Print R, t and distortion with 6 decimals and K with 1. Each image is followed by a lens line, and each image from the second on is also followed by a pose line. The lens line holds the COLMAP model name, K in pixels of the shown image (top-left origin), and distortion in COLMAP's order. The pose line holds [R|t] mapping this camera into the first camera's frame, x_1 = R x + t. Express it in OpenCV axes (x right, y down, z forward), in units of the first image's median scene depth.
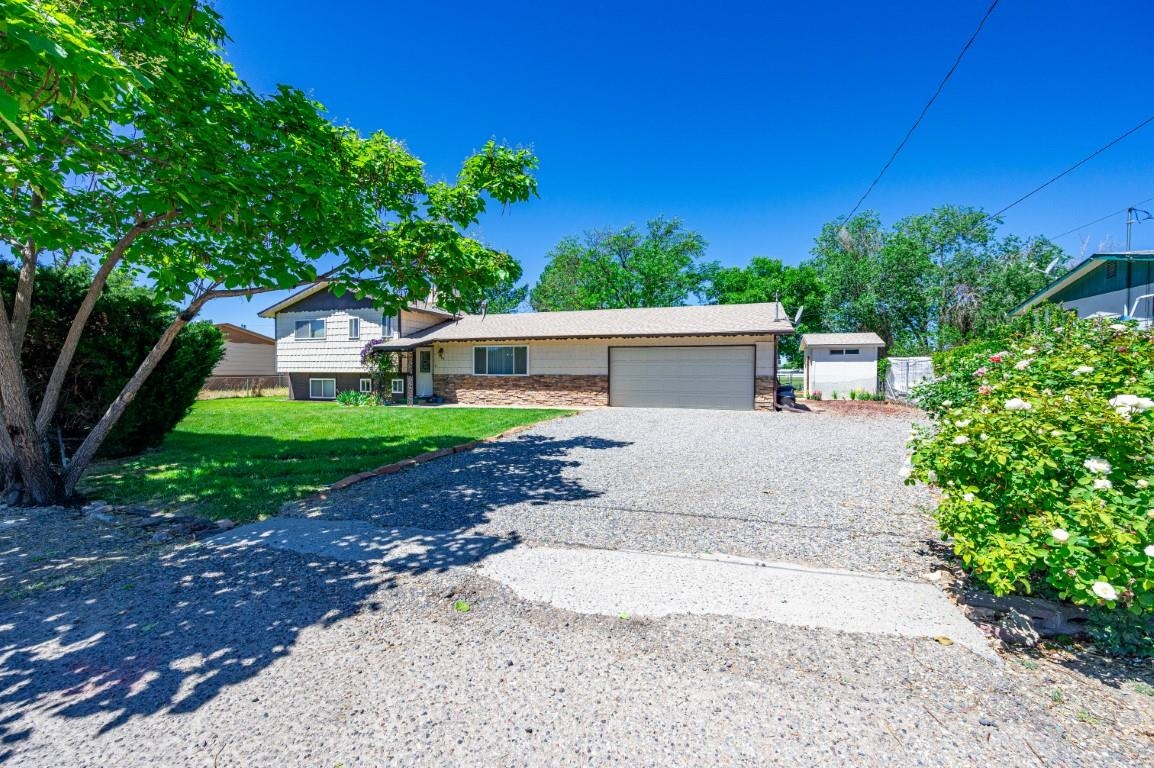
lens RADIAL K [[461.8, 0, 579.7], [0, 461.8, 385.6], [0, 0, 1]] dist [-0.002659, -0.000267]
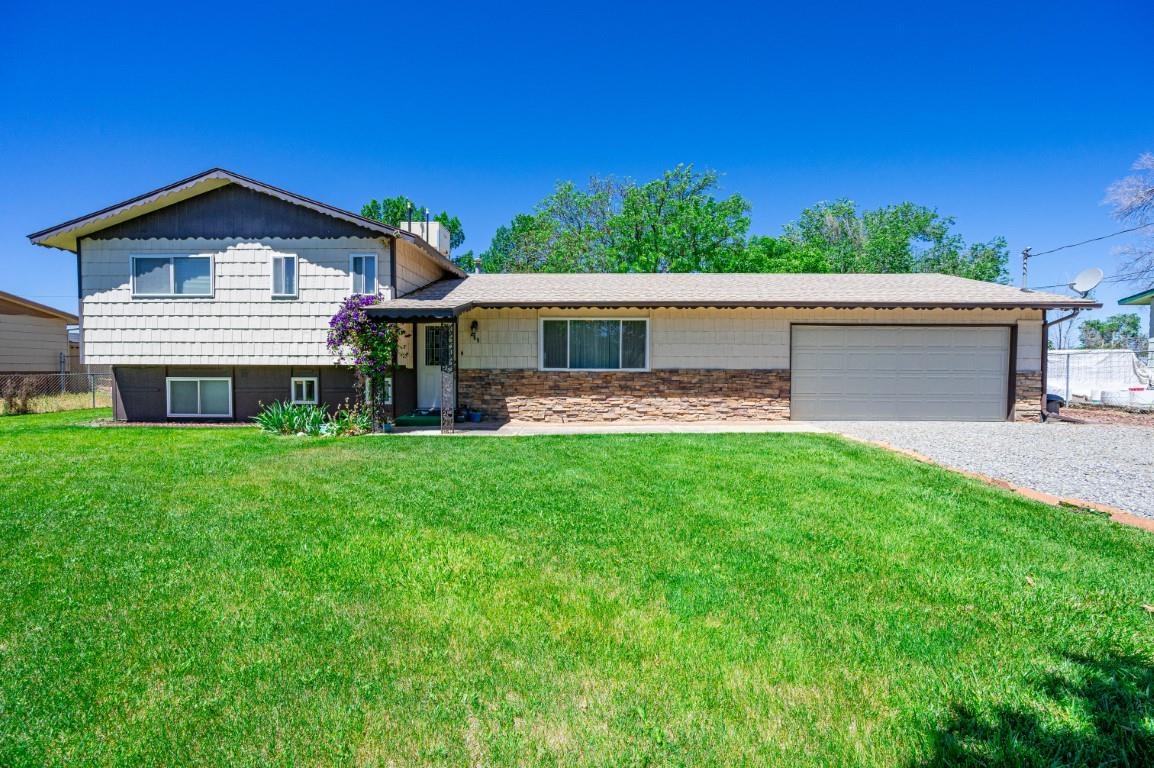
lens RADIAL K [[461.8, 0, 575.7], [0, 461.8, 381.4], [0, 0, 1]] dist [-0.002659, -0.000267]
pose [[0.956206, -0.007990, 0.292586, -0.343862], [0.008382, 0.999965, -0.000085, -0.008321], [-0.292575, 0.002533, 0.956239, 0.442730]]
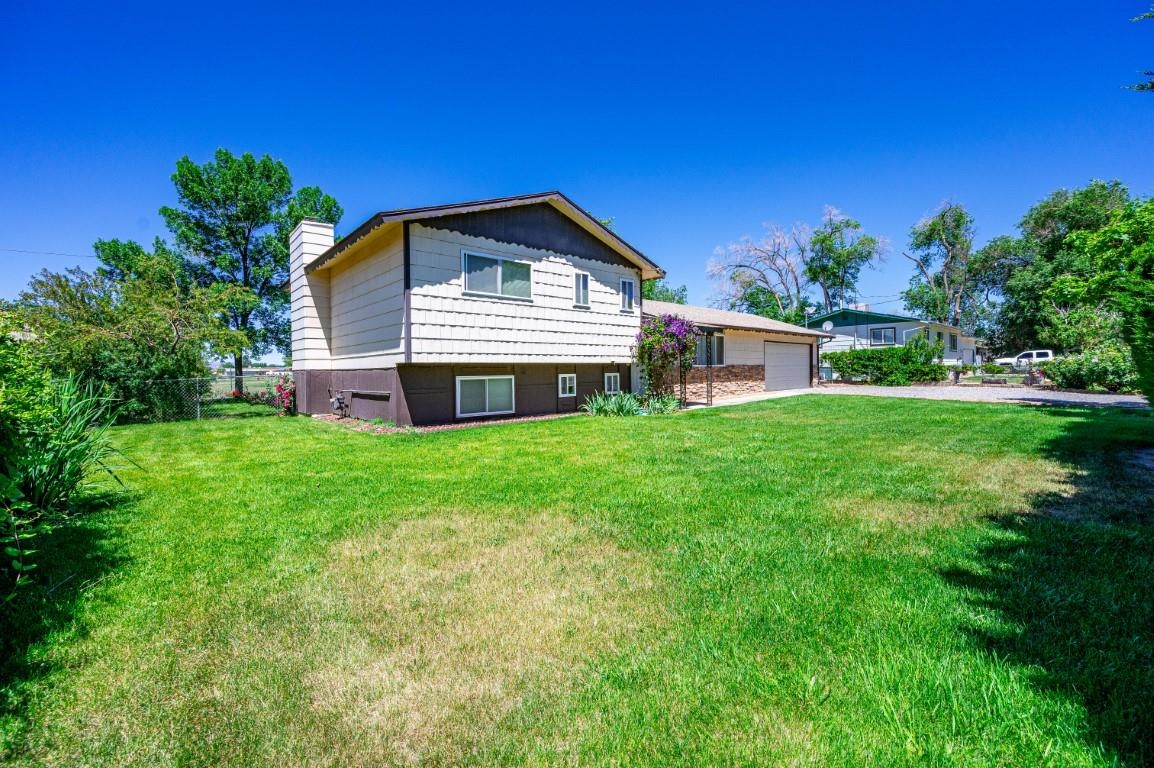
lens RADIAL K [[461.8, 0, 581.9], [0, 461.8, 361.8], [0, 0, 1]] dist [-0.002659, -0.000267]
pose [[0.502711, 0.001764, 0.864453, -1.034428], [0.029233, 0.999391, -0.019040, -0.019738], [-0.863960, 0.034843, 0.502353, 0.720919]]
